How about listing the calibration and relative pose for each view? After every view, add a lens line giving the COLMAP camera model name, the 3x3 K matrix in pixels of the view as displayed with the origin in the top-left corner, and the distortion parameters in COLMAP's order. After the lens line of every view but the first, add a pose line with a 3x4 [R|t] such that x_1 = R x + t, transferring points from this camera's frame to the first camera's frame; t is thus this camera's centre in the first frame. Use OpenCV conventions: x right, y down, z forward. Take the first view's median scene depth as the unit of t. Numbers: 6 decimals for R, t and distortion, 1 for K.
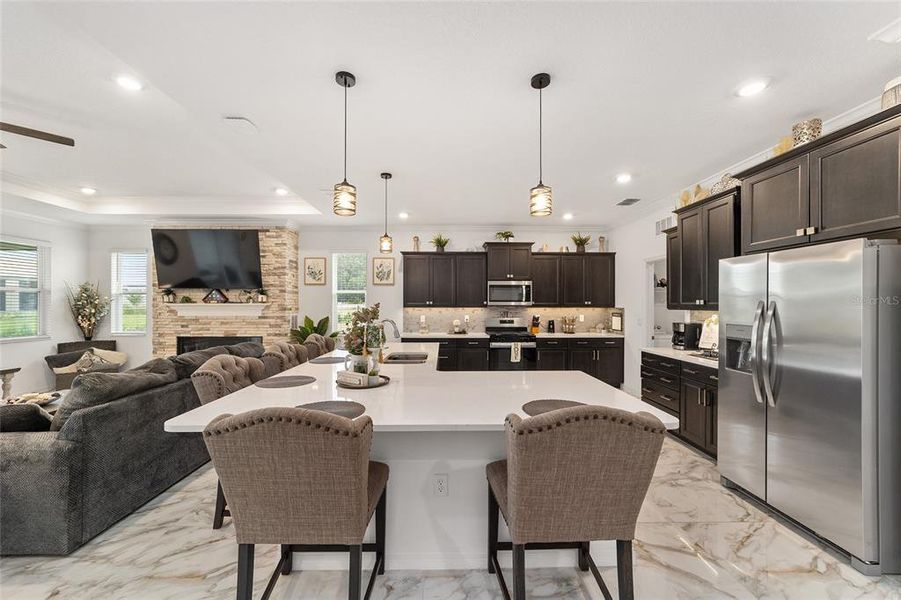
lens RADIAL K [[347.1, 0, 445.5], [0, 347.1, 302.8], [0, 0, 1]] dist [-0.012670, 0.006724]
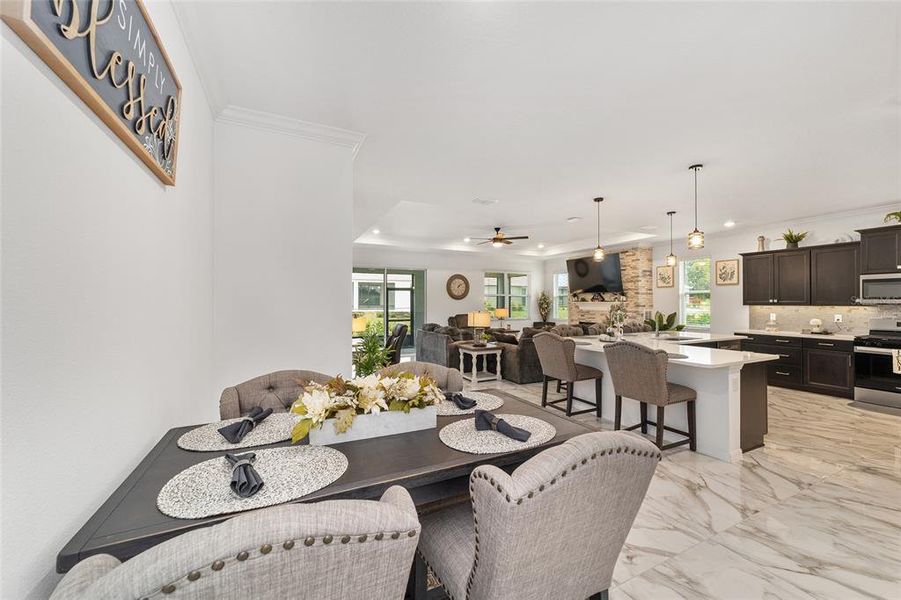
lens RADIAL K [[347.1, 0, 445.3], [0, 347.1, 298.2], [0, 0, 1]] dist [-0.012670, 0.006724]
pose [[0.414704, -0.011470, -0.909884, 0.476161], [0.005260, 0.999934, -0.010207, -0.002529], [0.909941, -0.000553, 0.414737, -0.288662]]
